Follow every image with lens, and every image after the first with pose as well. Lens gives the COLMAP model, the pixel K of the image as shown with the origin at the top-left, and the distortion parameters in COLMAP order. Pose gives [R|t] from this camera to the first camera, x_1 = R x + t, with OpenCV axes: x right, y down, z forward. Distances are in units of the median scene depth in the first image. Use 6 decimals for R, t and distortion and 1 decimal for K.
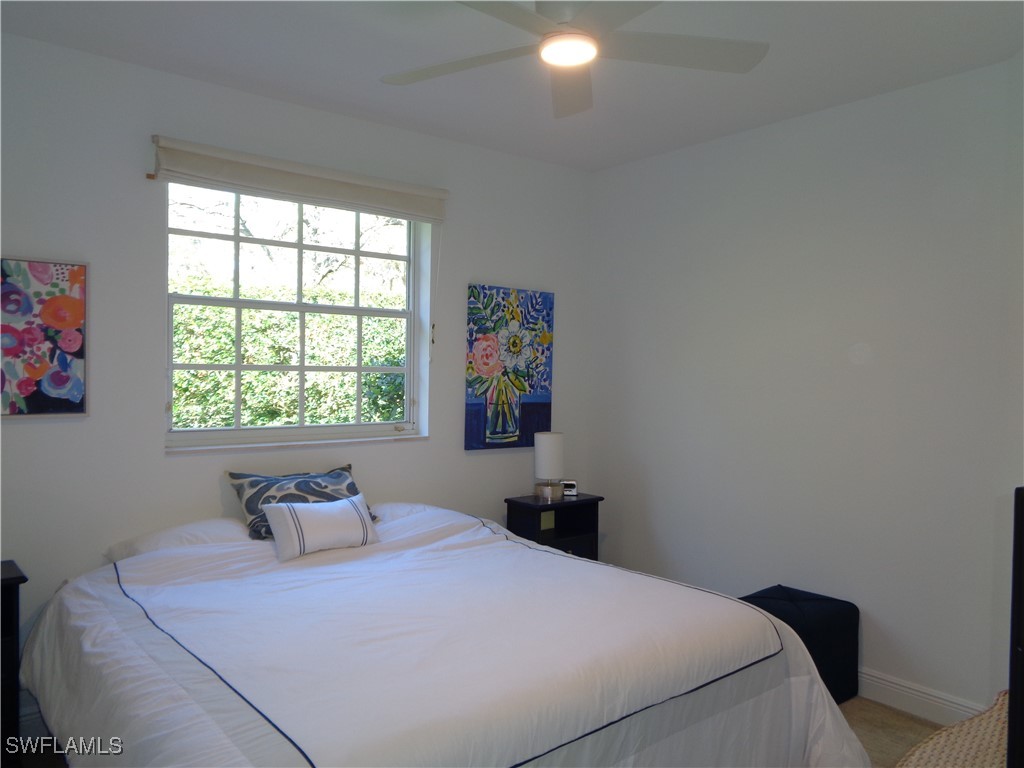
lens RADIAL K [[768.4, 0, 512.1], [0, 768.4, 383.3], [0, 0, 1]] dist [0.011410, -0.000308]
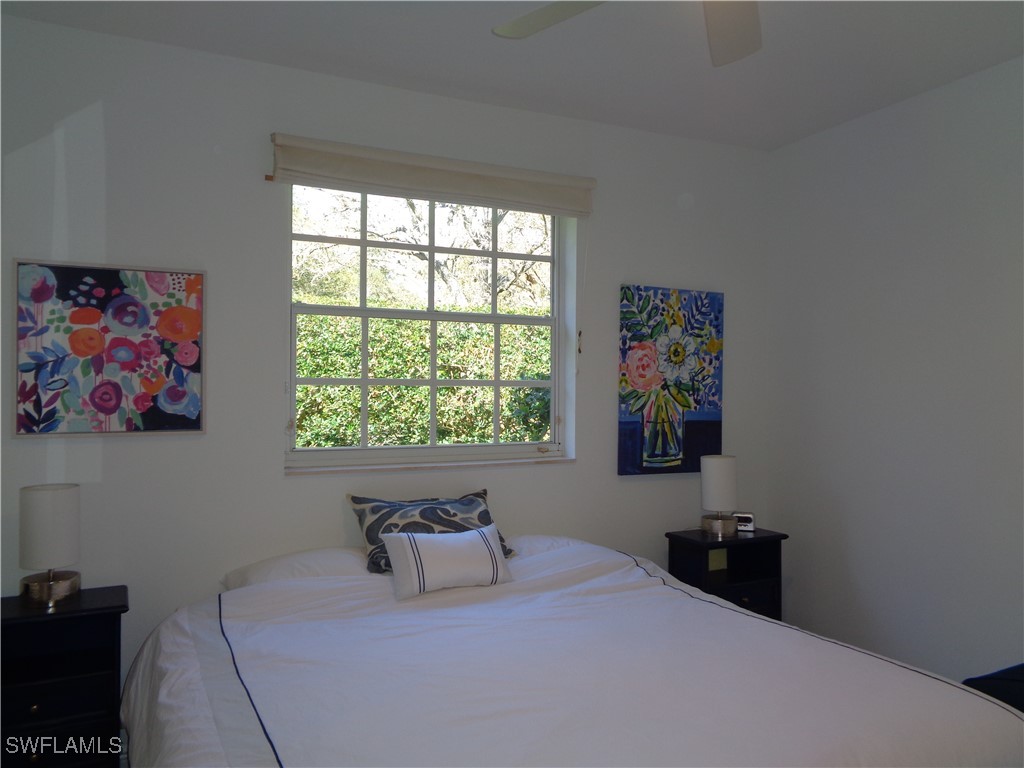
lens RADIAL K [[768.4, 0, 511.9], [0, 768.4, 382.7], [0, 0, 1]] dist [0.011410, -0.000308]
pose [[0.973002, -0.010672, -0.230550, 0.027783], [0.004382, 0.999605, -0.027775, 0.007007], [0.230755, 0.026015, 0.972664, 0.146349]]
